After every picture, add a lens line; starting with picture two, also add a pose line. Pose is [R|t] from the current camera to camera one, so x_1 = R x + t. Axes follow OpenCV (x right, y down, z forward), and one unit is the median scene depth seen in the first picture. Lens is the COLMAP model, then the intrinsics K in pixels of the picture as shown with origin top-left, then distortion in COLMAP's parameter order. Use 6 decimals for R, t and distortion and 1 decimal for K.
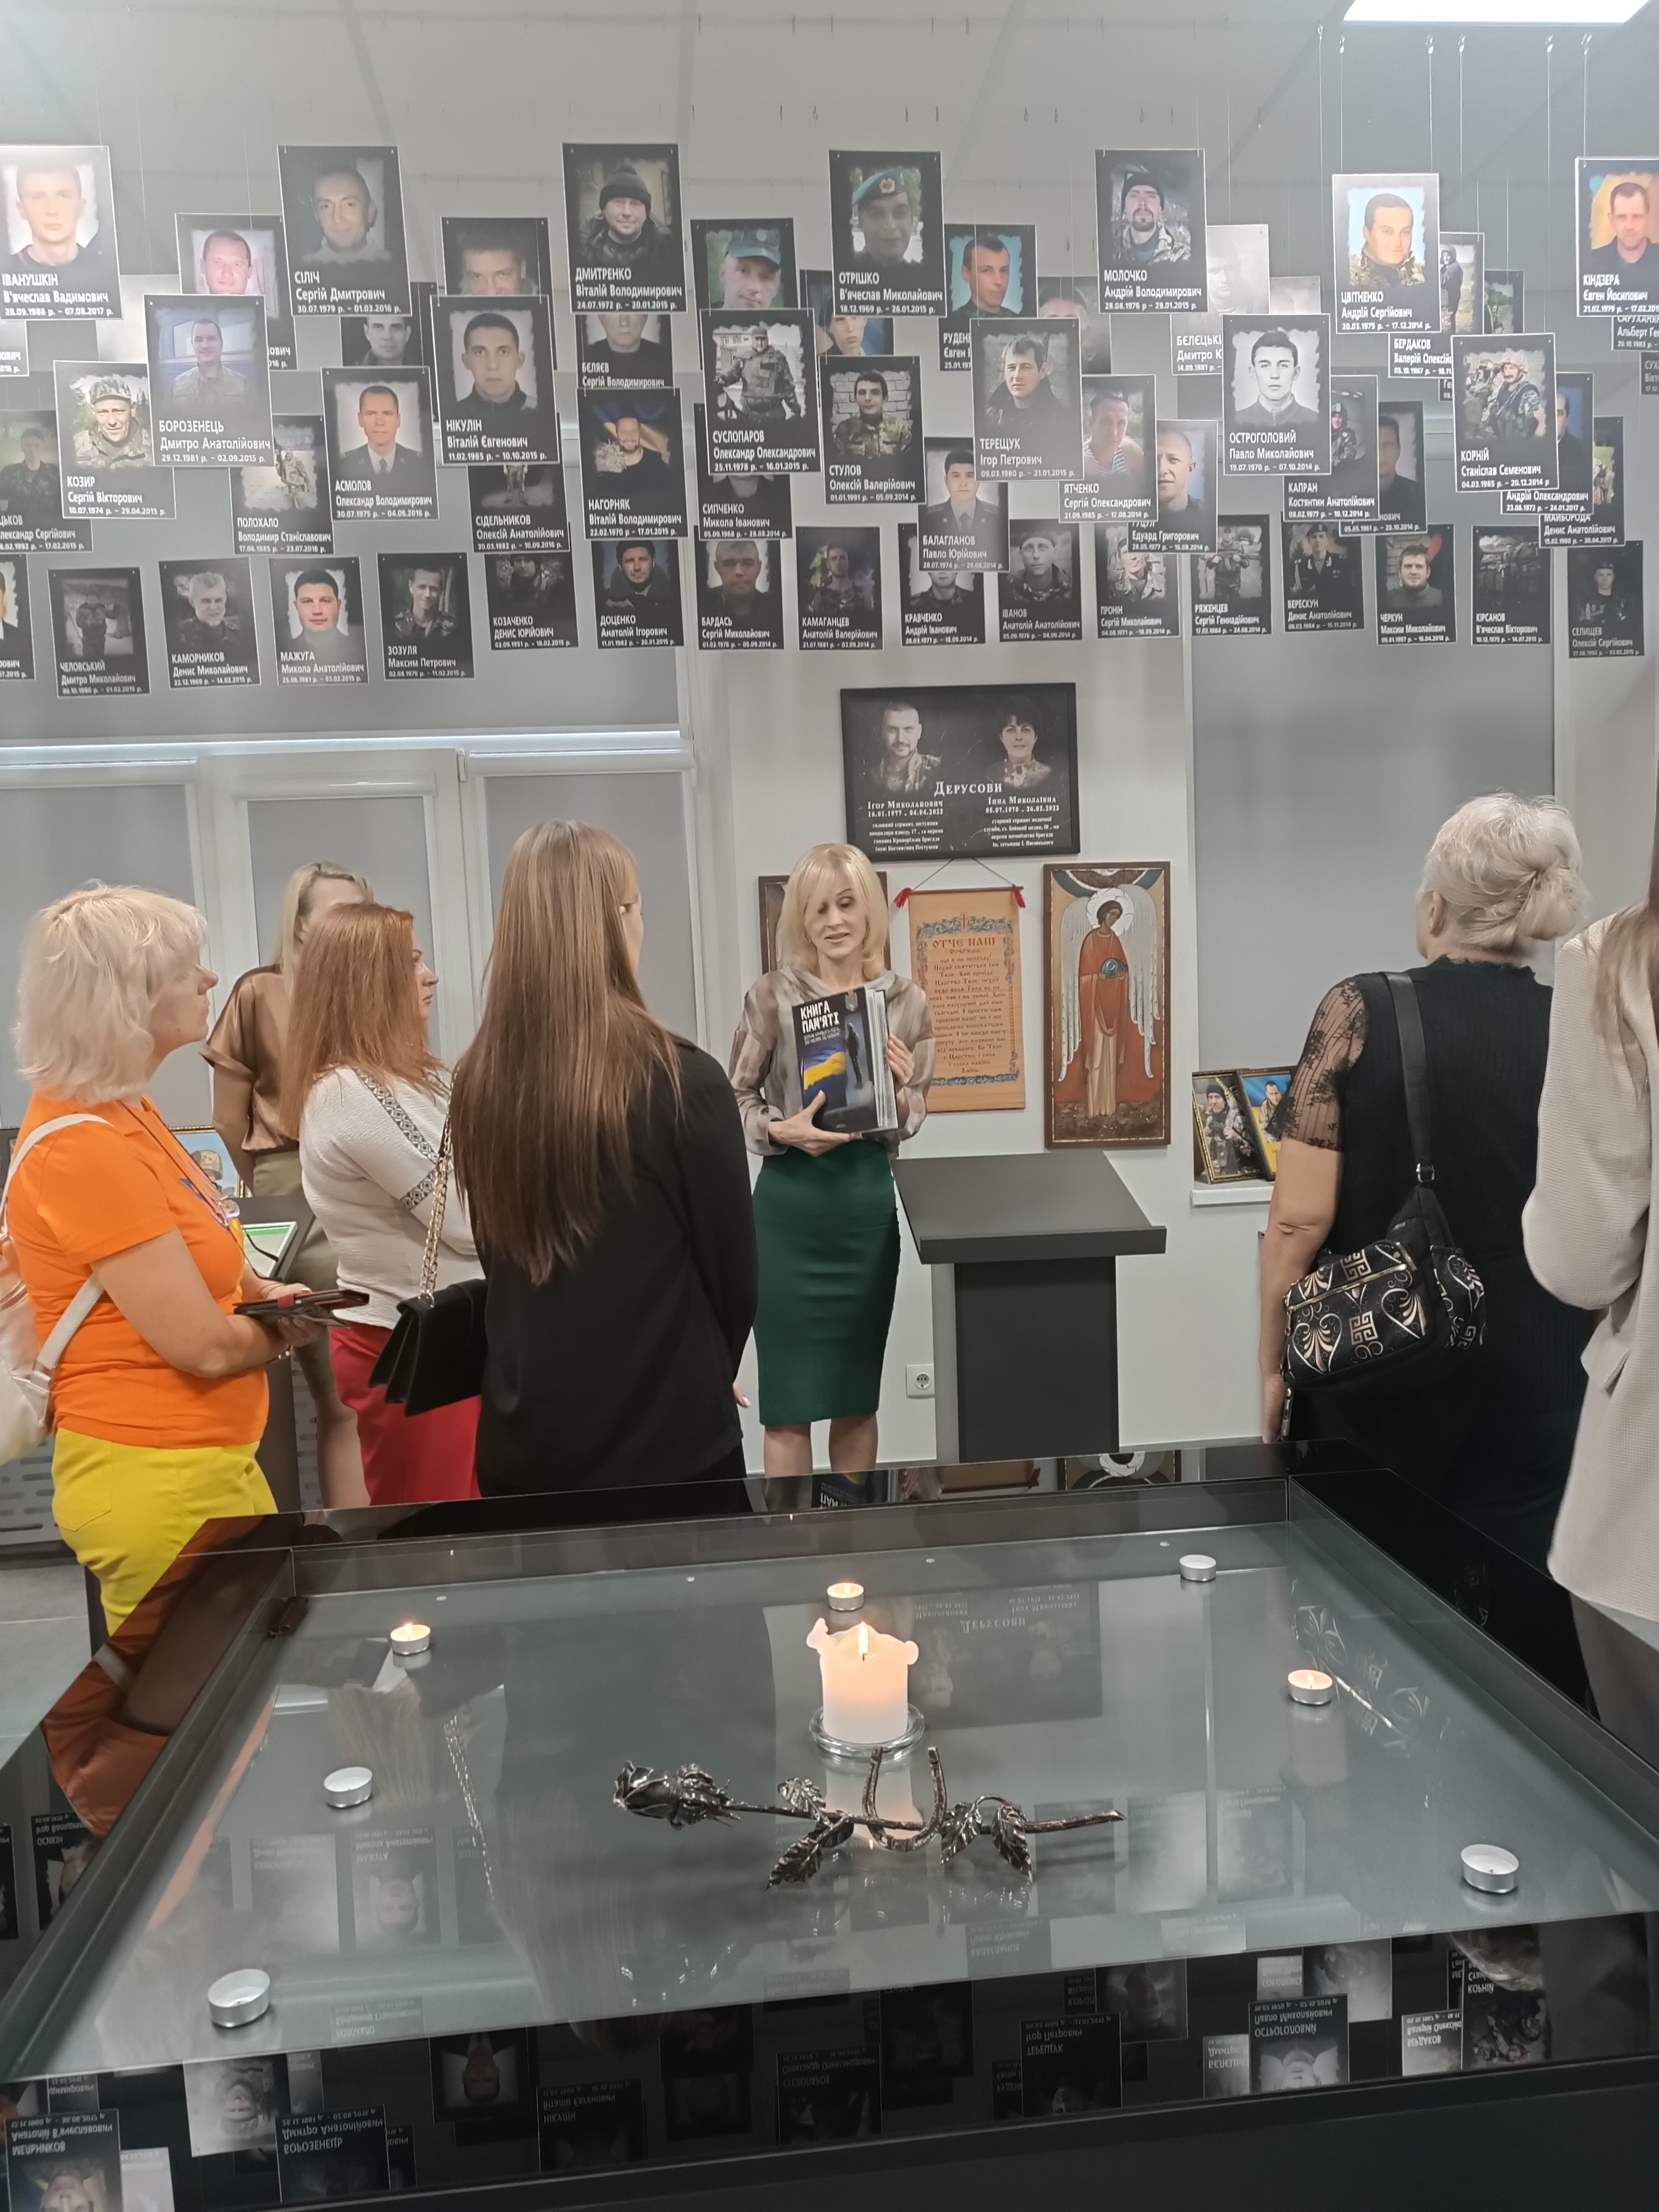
lens RADIAL K [[1585.8, 0, 825.3], [0, 1585.8, 1093.5], [0, 0, 1]] dist [0.017085, -0.016455]
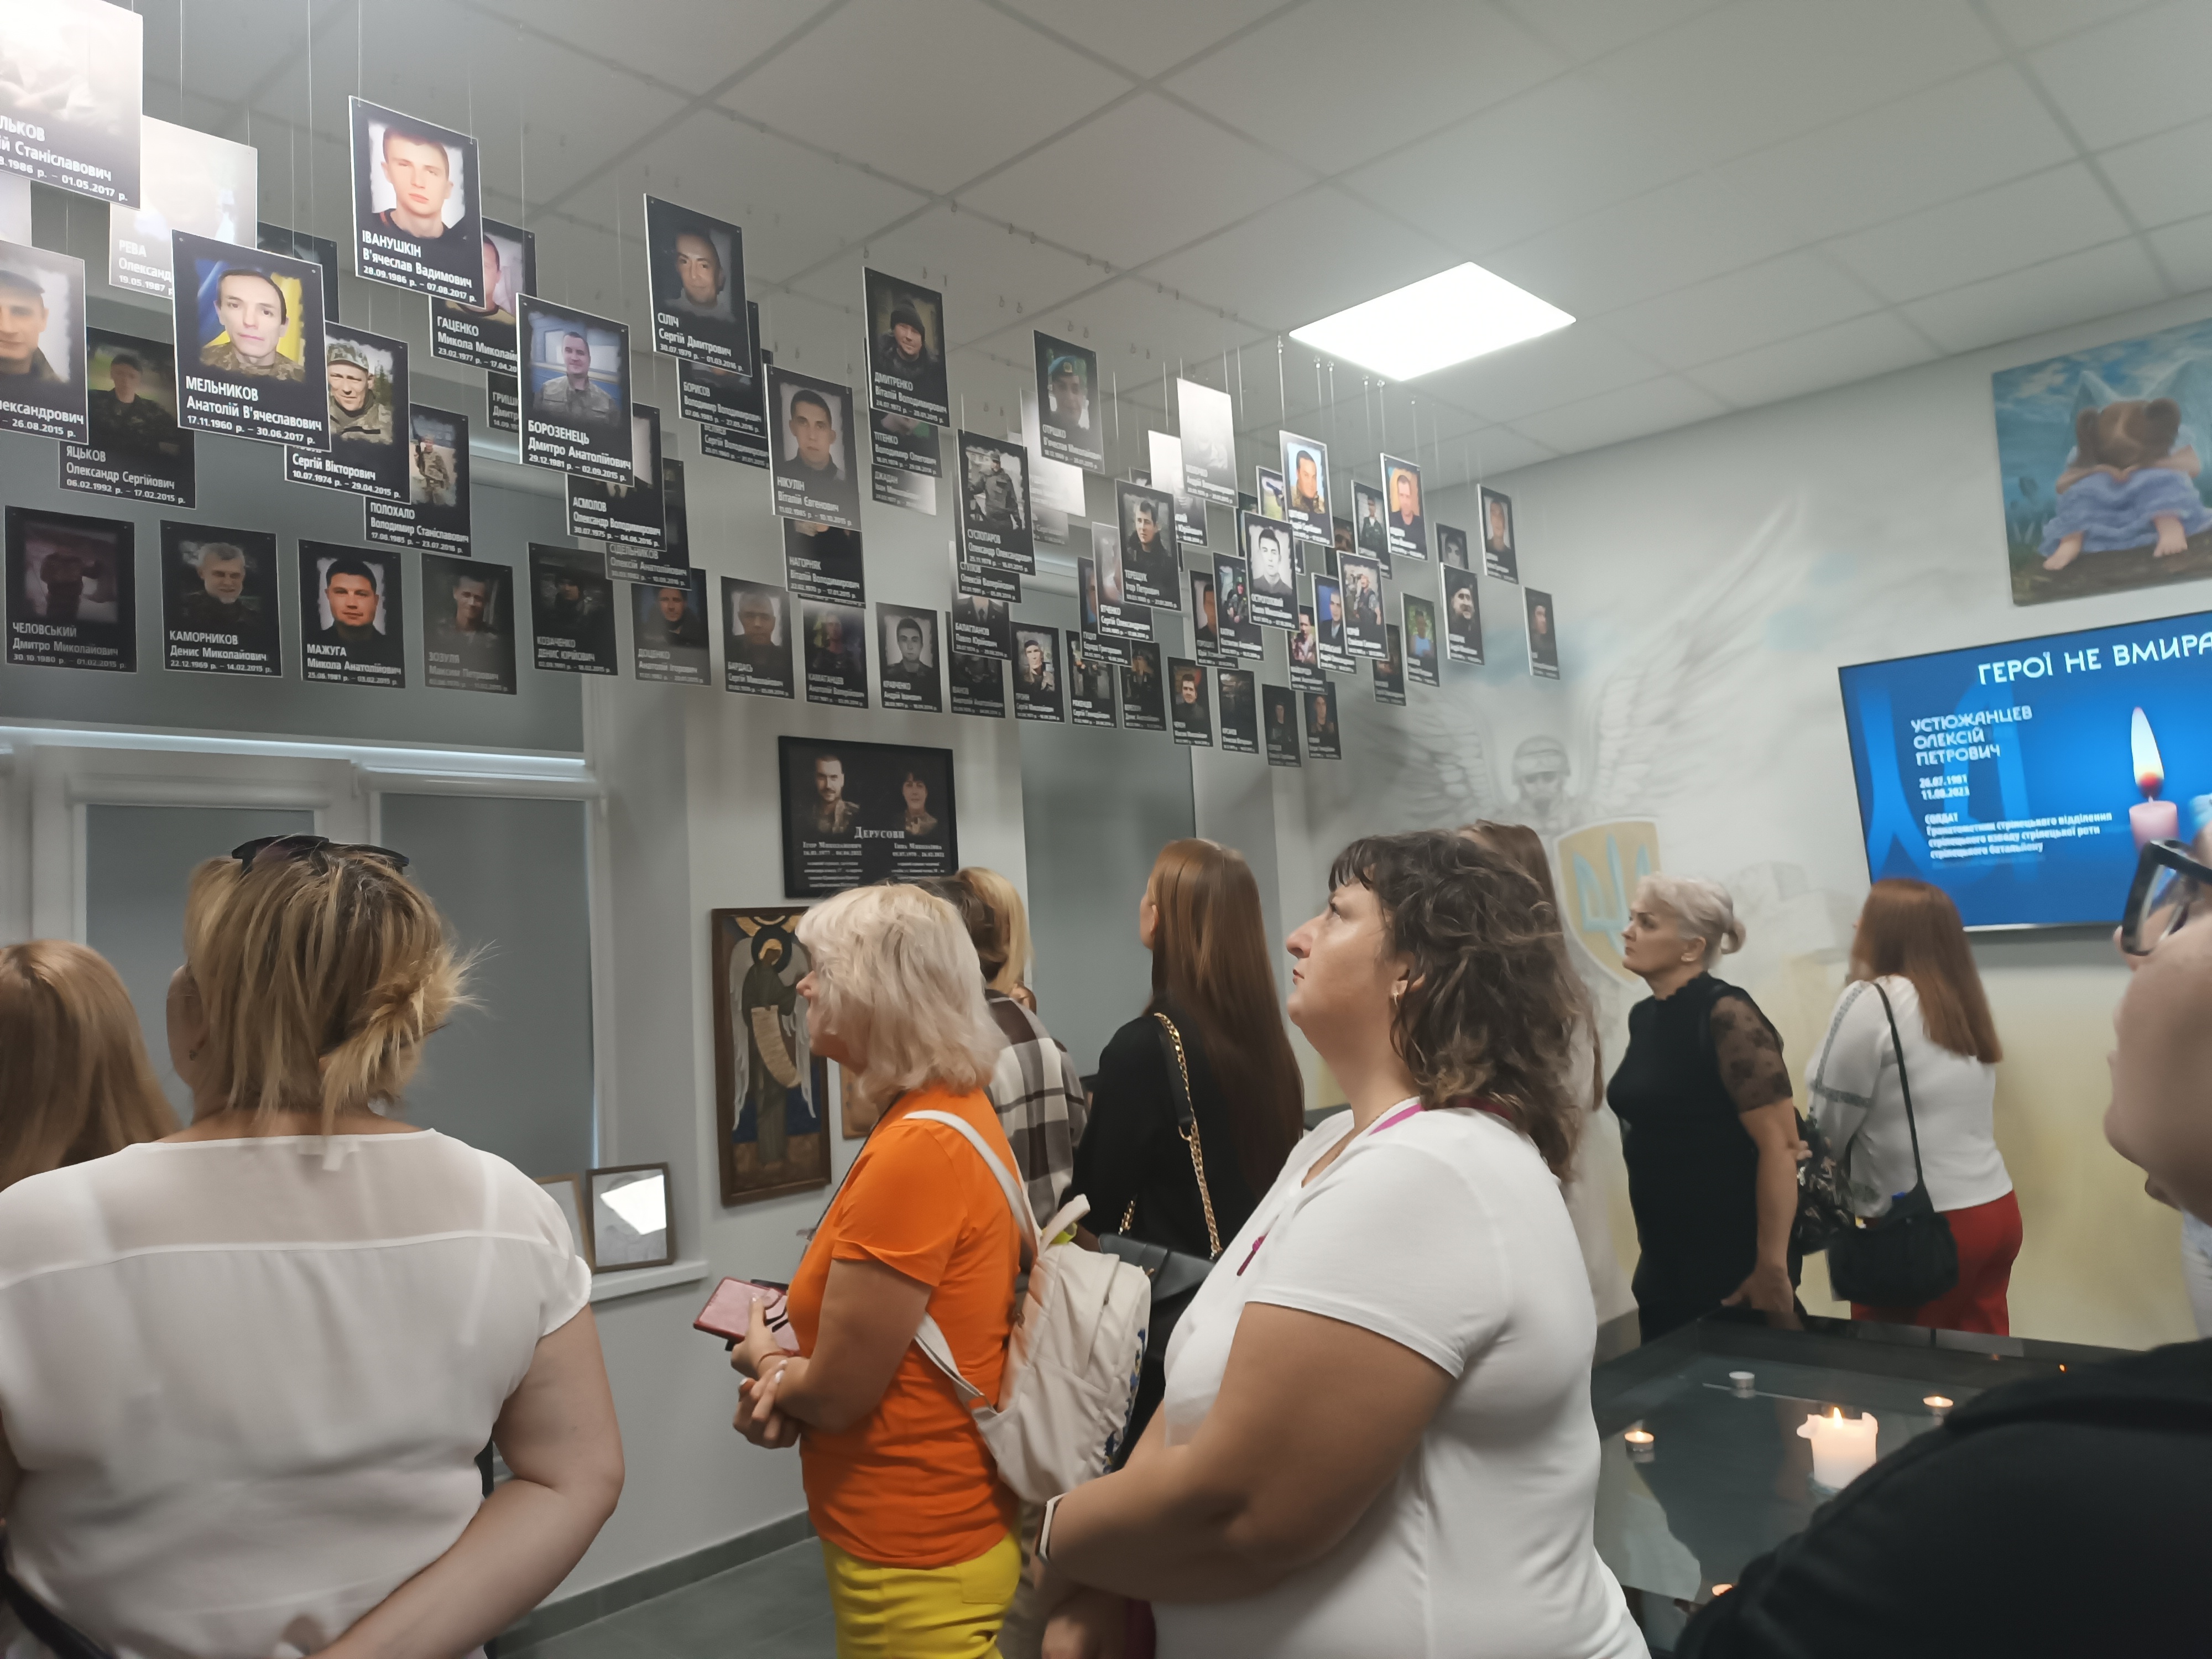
lens RADIAL K [[1585.8, 0, 1108.6], [0, 1585.8, 841.5], [0, 0, 1]] dist [0.017085, -0.016455]
pose [[0.753874, 0.047367, 0.655309, -0.582720], [0.076501, 0.984285, -0.159154, 0.001793], [-0.652550, 0.170114, 0.738403, 0.088933]]
